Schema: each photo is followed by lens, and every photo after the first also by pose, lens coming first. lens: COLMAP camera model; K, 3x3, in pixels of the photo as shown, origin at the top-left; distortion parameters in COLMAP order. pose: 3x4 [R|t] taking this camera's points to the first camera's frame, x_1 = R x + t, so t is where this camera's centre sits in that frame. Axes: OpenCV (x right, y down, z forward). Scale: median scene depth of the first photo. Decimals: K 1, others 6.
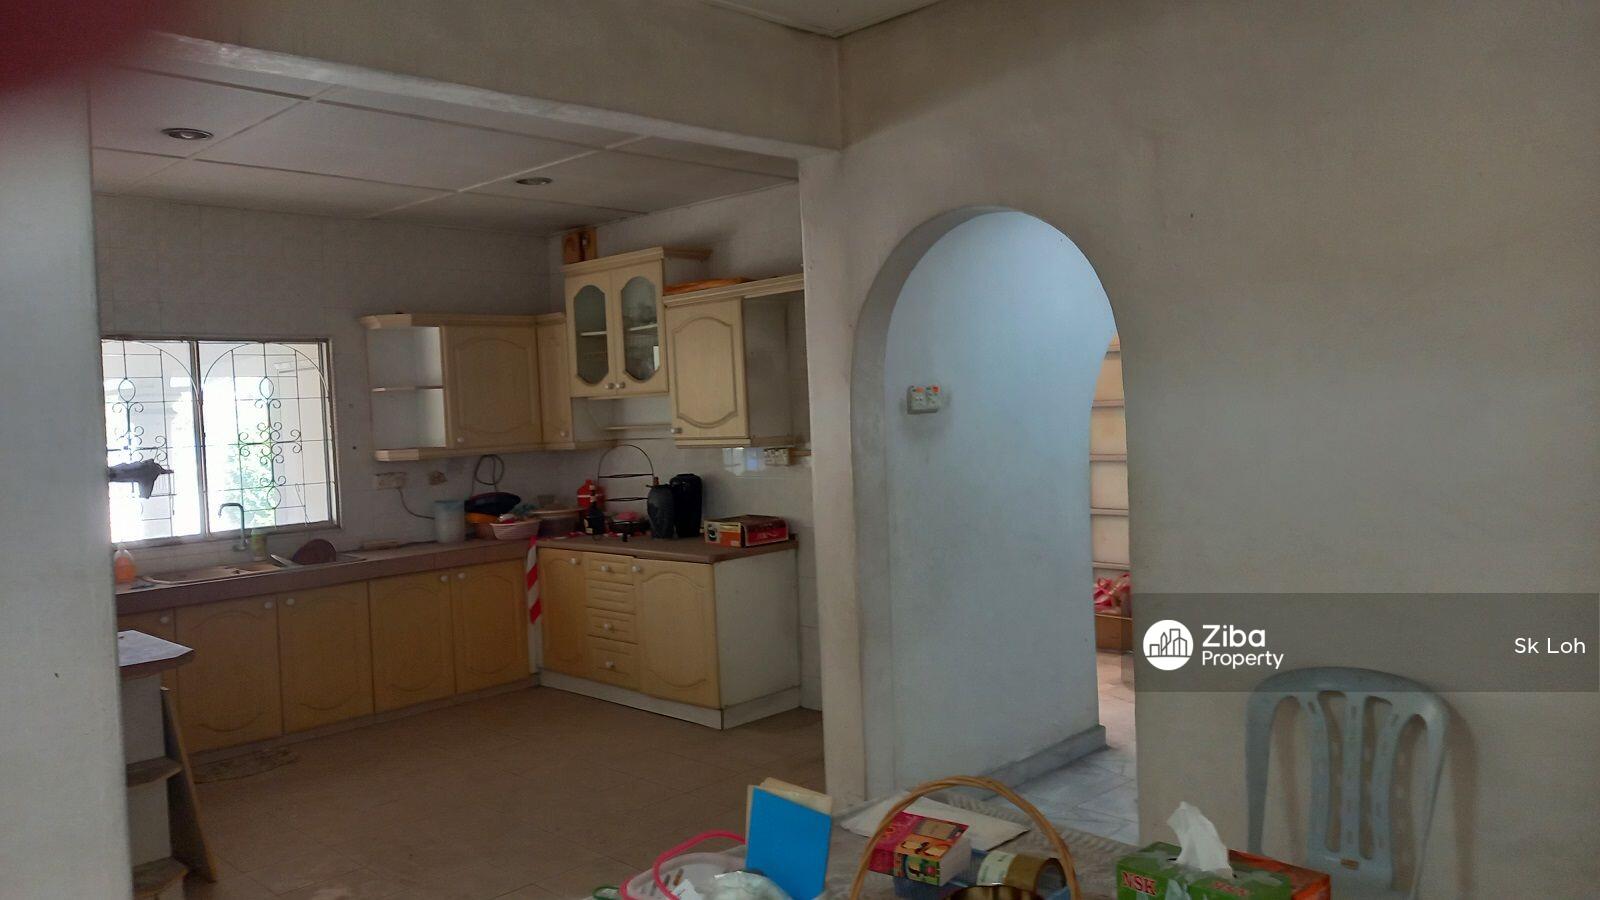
lens RADIAL K [[1174.2, 0, 795.2], [0, 1174.2, 442.5], [0, 0, 1]] dist [0.059705, -0.049649]
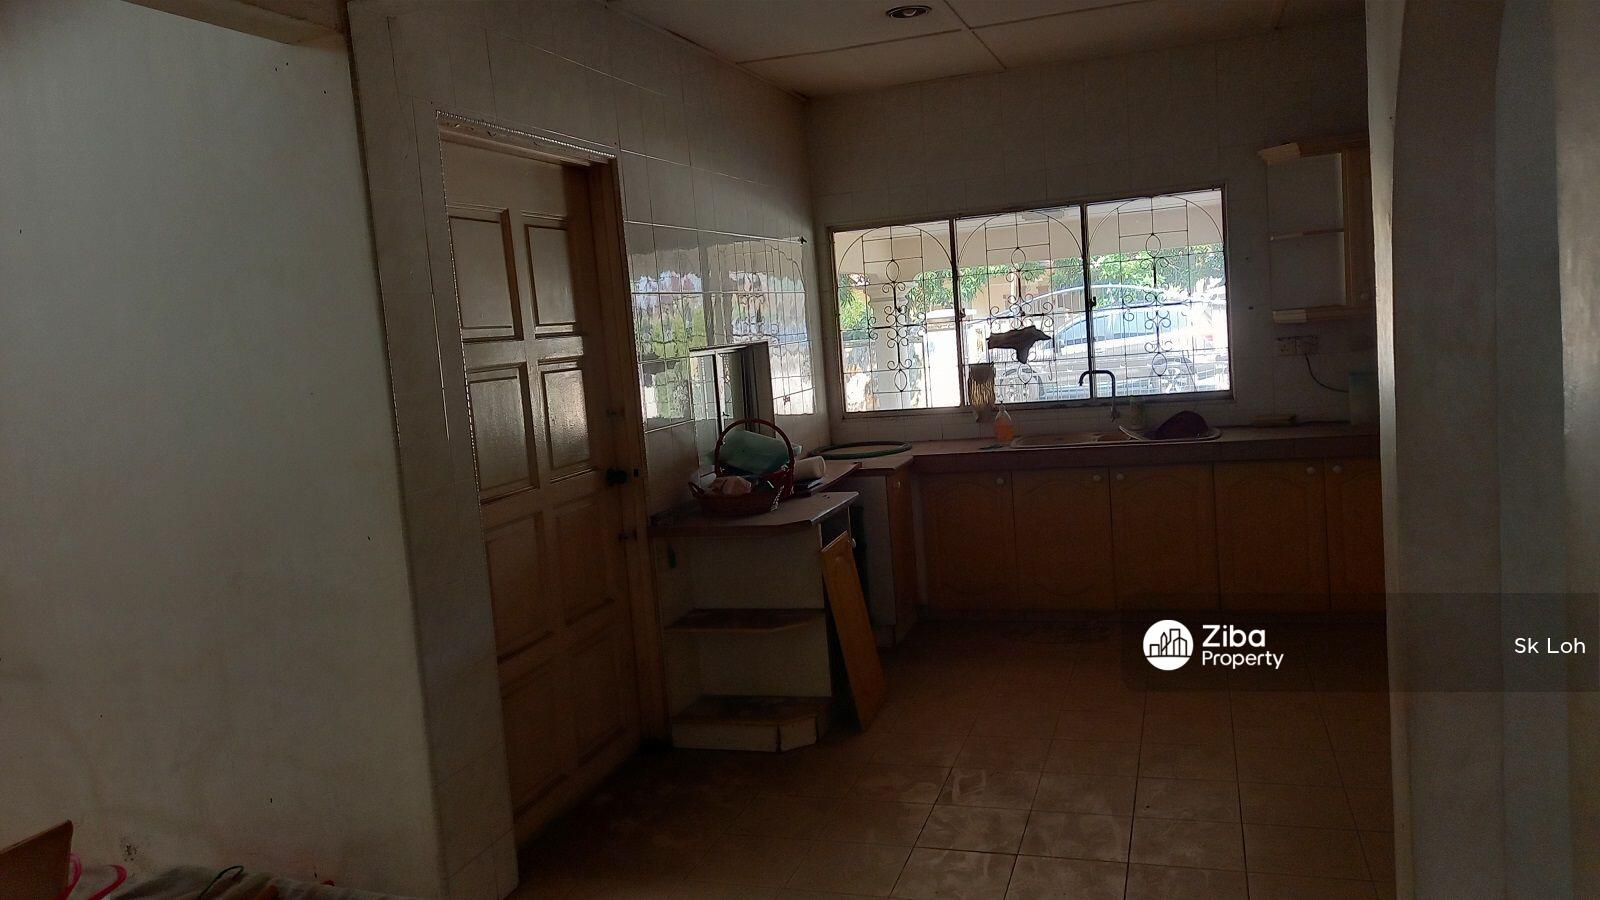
lens RADIAL K [[1174.2, 0, 796.8], [0, 1174.2, 465.0], [0, 0, 1]] dist [0.059705, -0.049649]
pose [[0.424567, 0.115871, -0.897951, 0.304851], [0.037907, 0.988632, 0.145496, -0.022584], [0.904602, -0.095812, 0.415349, 0.354252]]
